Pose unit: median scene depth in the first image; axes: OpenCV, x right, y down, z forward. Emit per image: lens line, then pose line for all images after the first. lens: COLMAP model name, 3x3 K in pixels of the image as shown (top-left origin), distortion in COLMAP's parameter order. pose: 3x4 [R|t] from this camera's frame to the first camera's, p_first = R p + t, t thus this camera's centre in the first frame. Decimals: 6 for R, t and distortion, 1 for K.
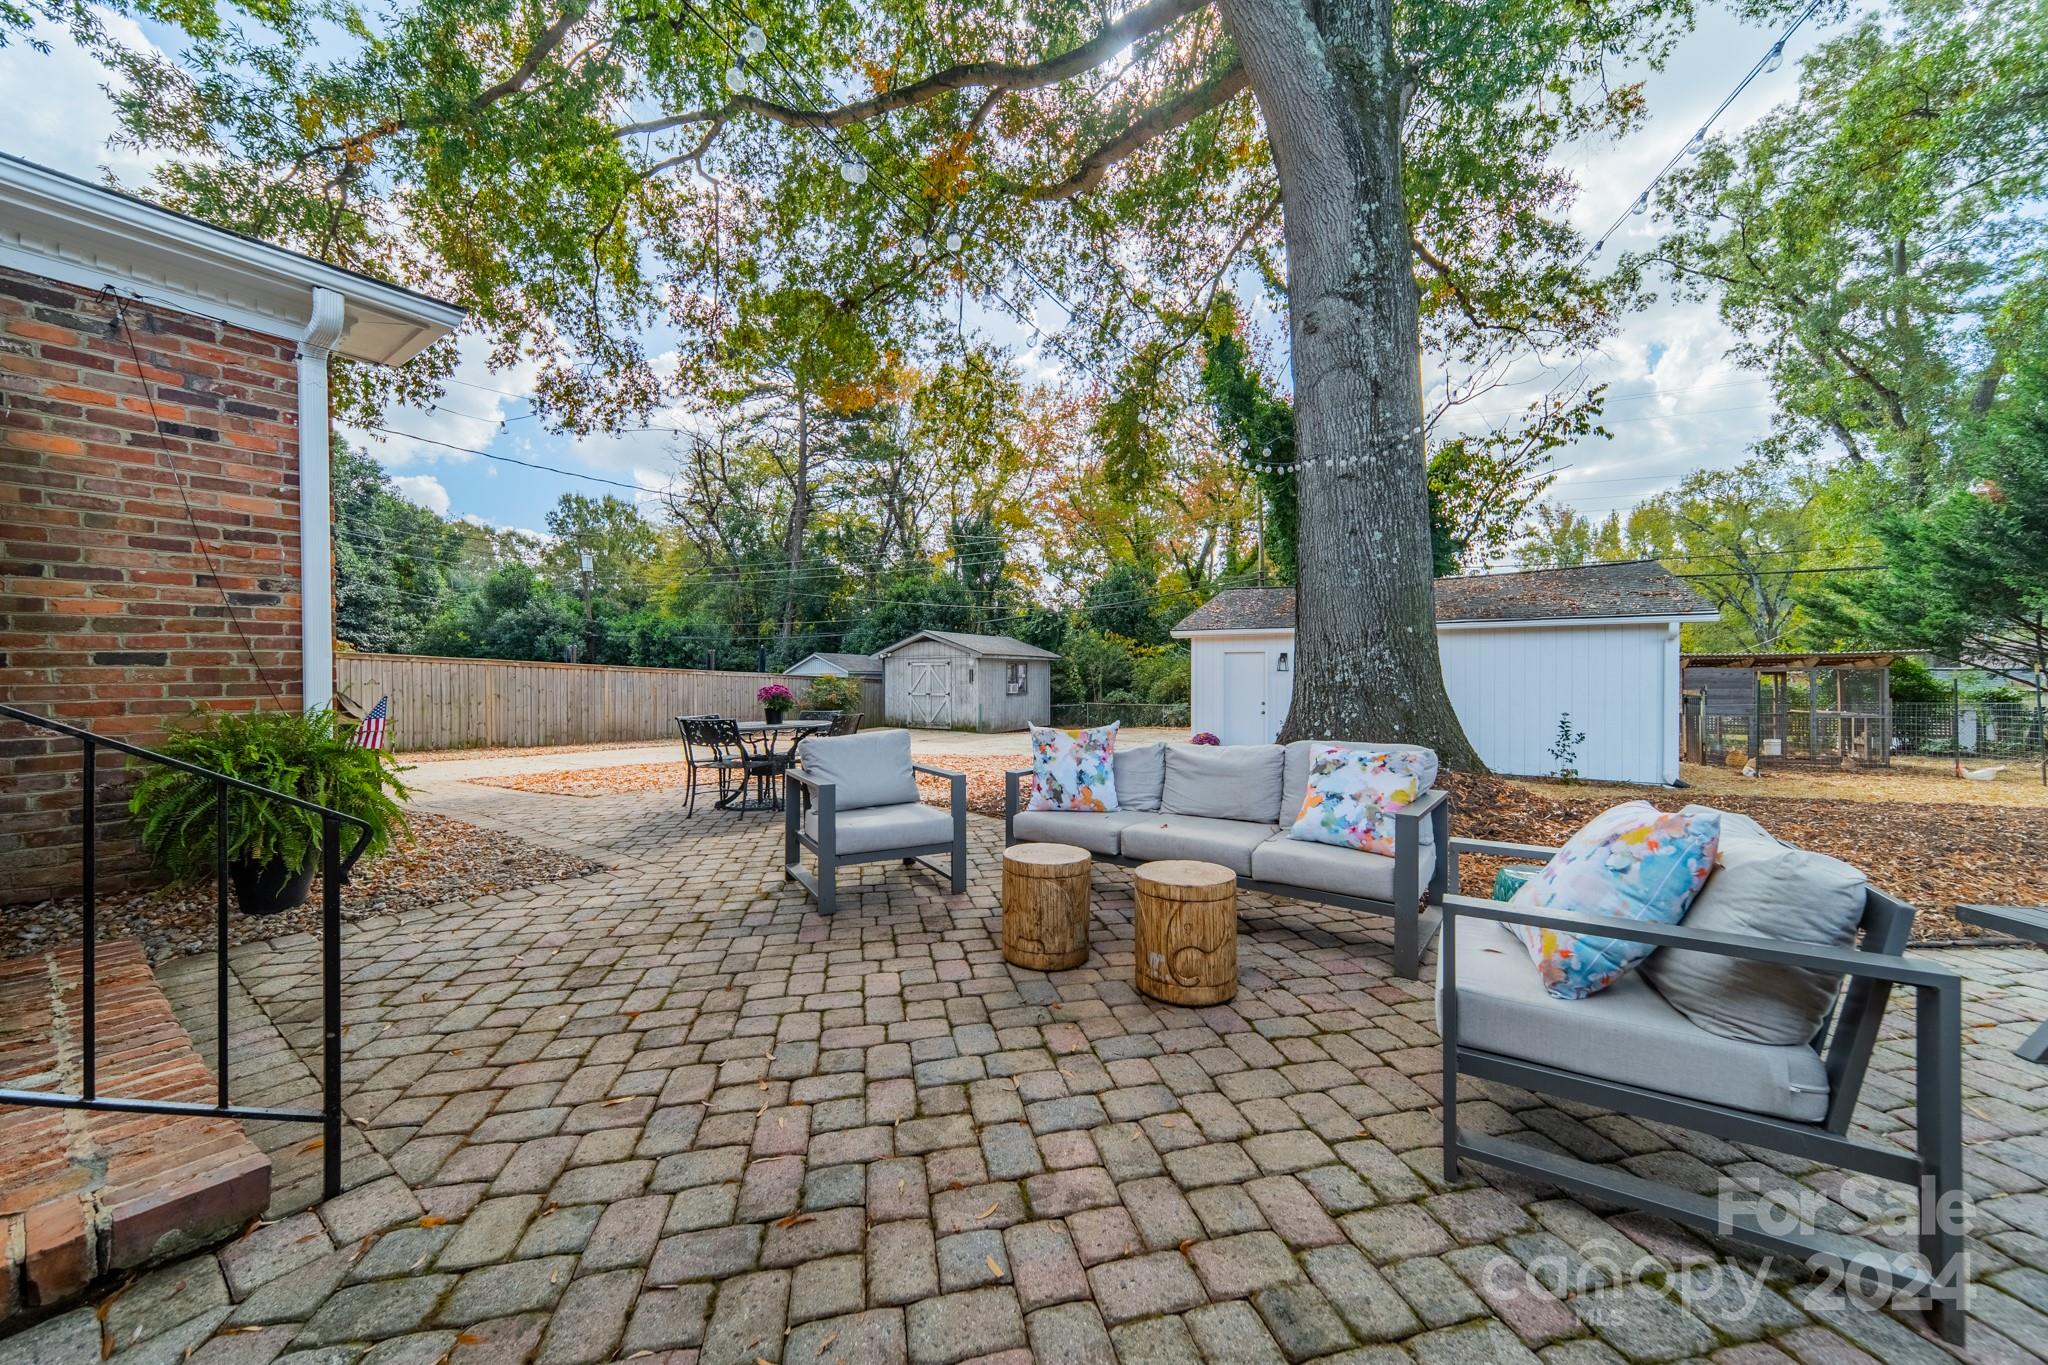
lens RADIAL K [[730.1, 0, 1032.0], [0, 730.1, 679.6], [0, 0, 1]] dist [0.001225, 0.000111]
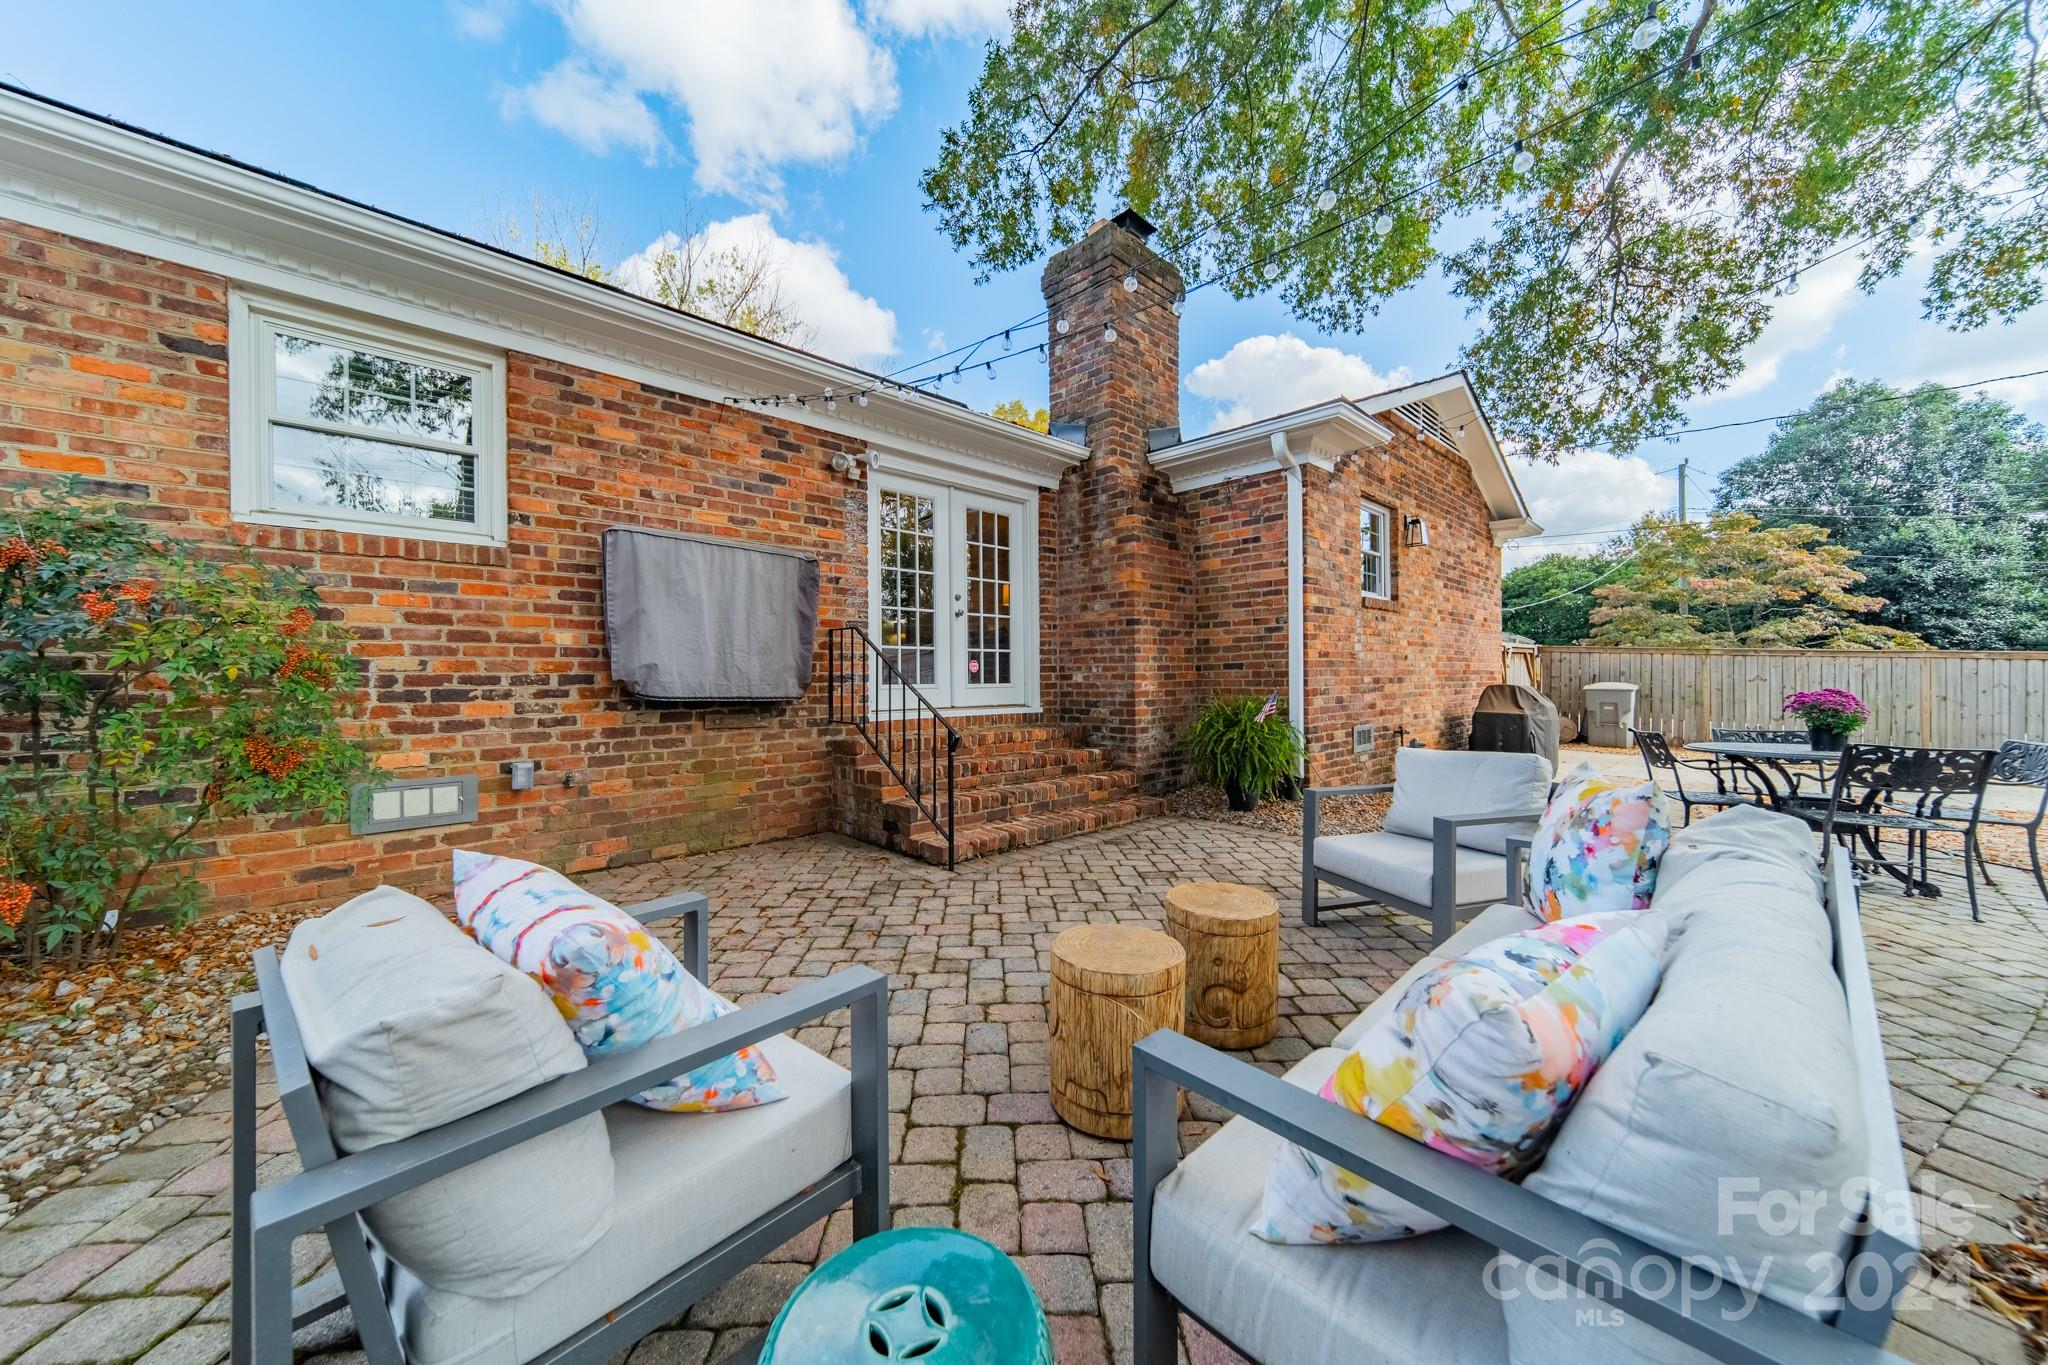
lens RADIAL K [[730.9, 0, 1032.9], [0, 730.9, 676.3], [0, 0, 1]] dist [0.008615, -0.000080]
pose [[-0.183693, 0.006608, -0.982962, 0.114916], [-0.002610, 0.999971, 0.007210, -0.002148], [0.982980, 0.003890, -0.183670, 0.126057]]
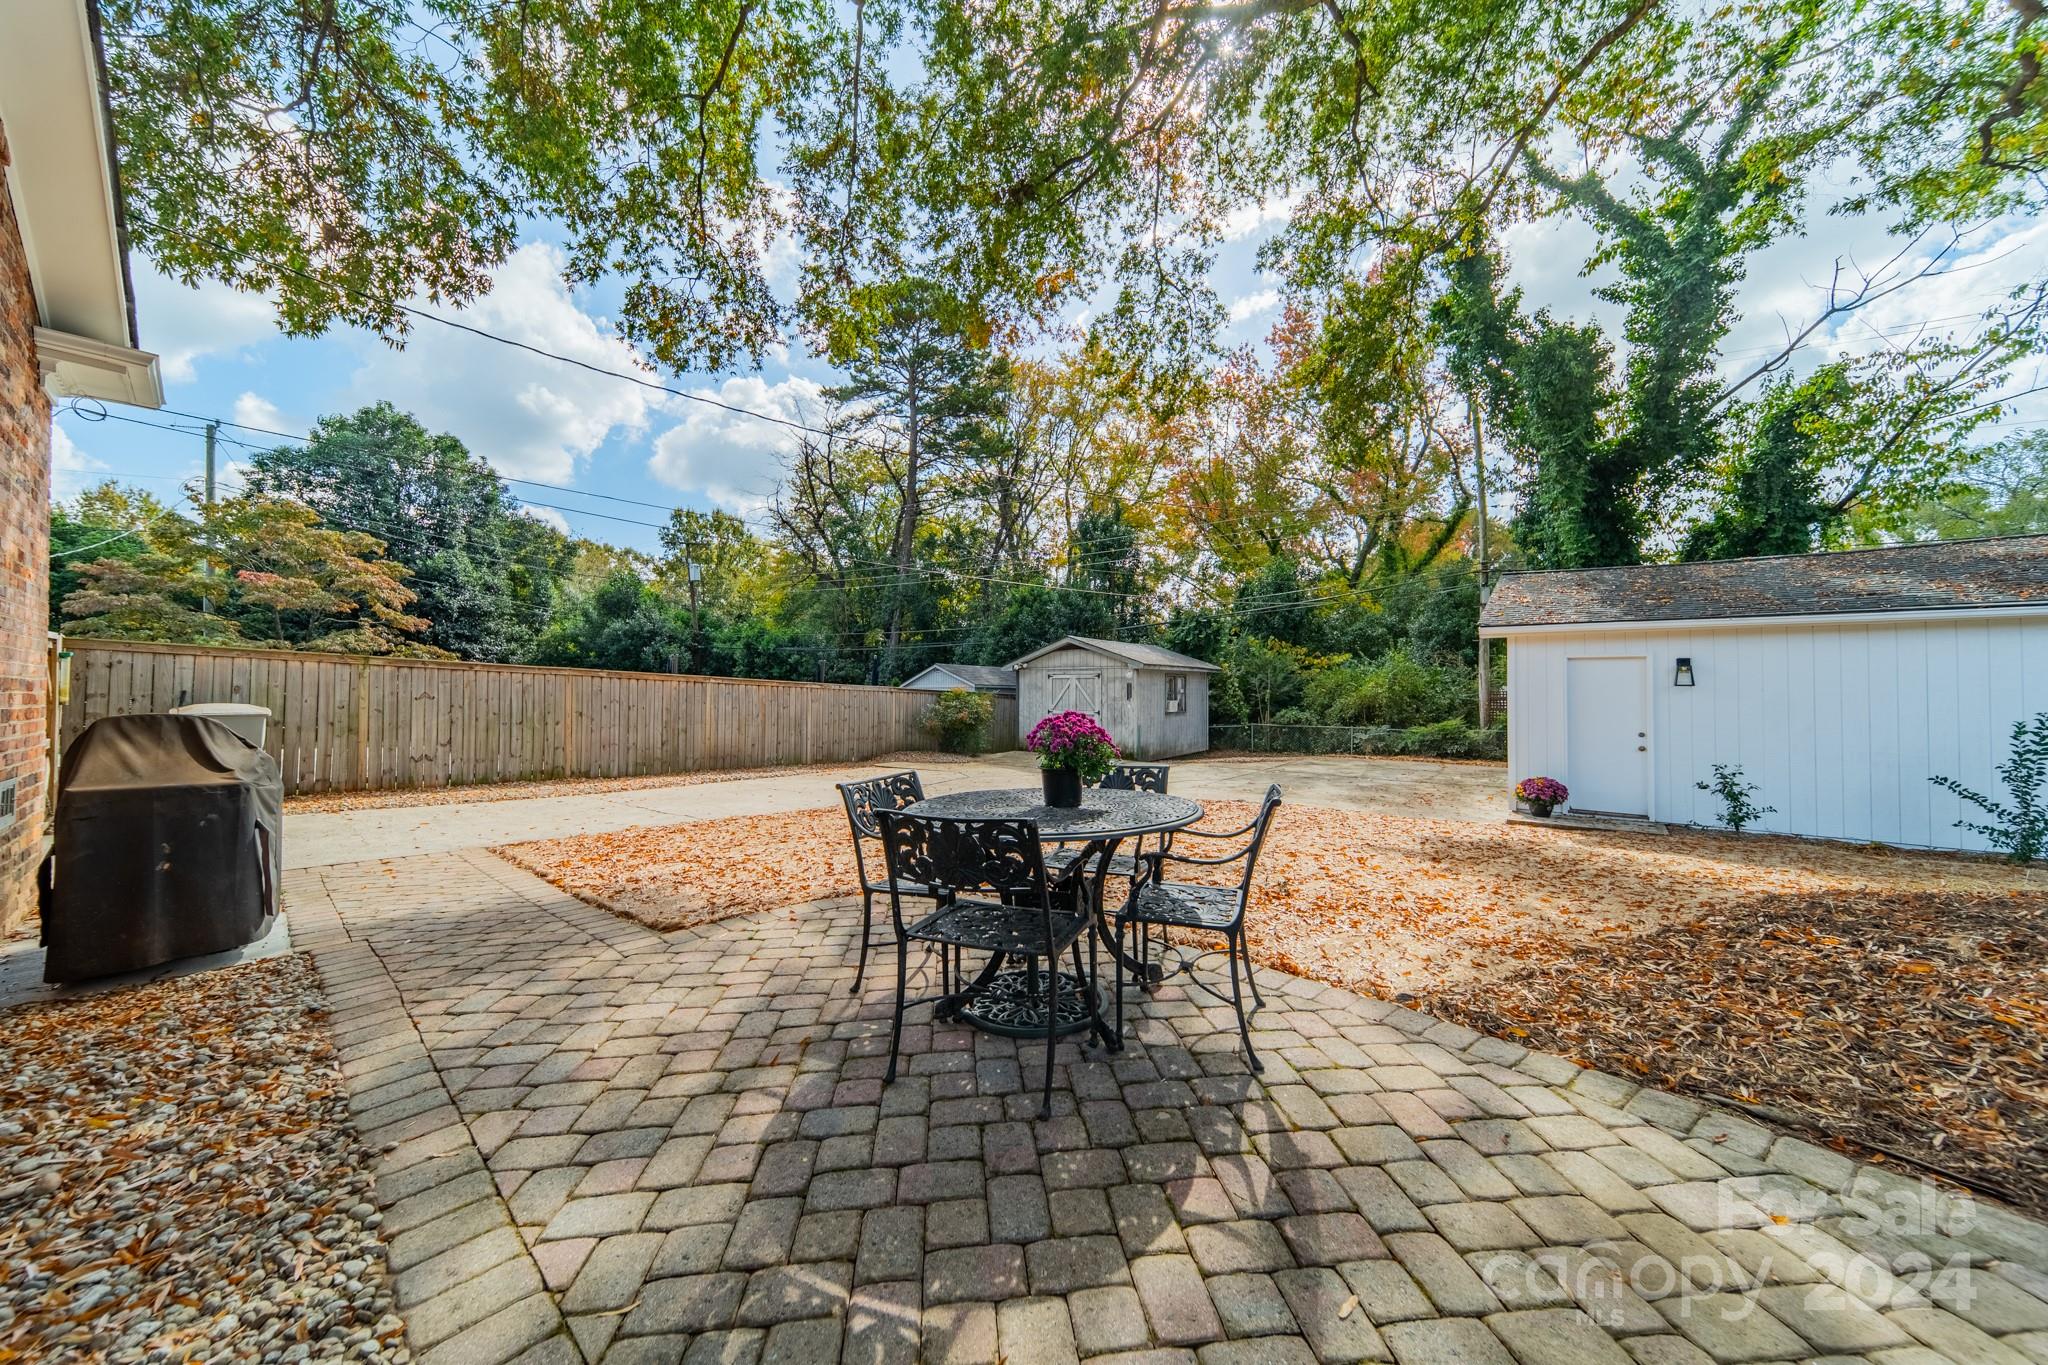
lens RADIAL K [[702.7, 0, 1020.8], [0, 702.7, 675.0], [0, 0, 1]] dist [0.000766, 0.000056]
pose [[0.993250, 0.001323, -0.115988, -0.094623], [-0.004375, 0.999651, -0.026069, -0.001429], [0.115913, 0.026400, 0.992908, 0.170393]]
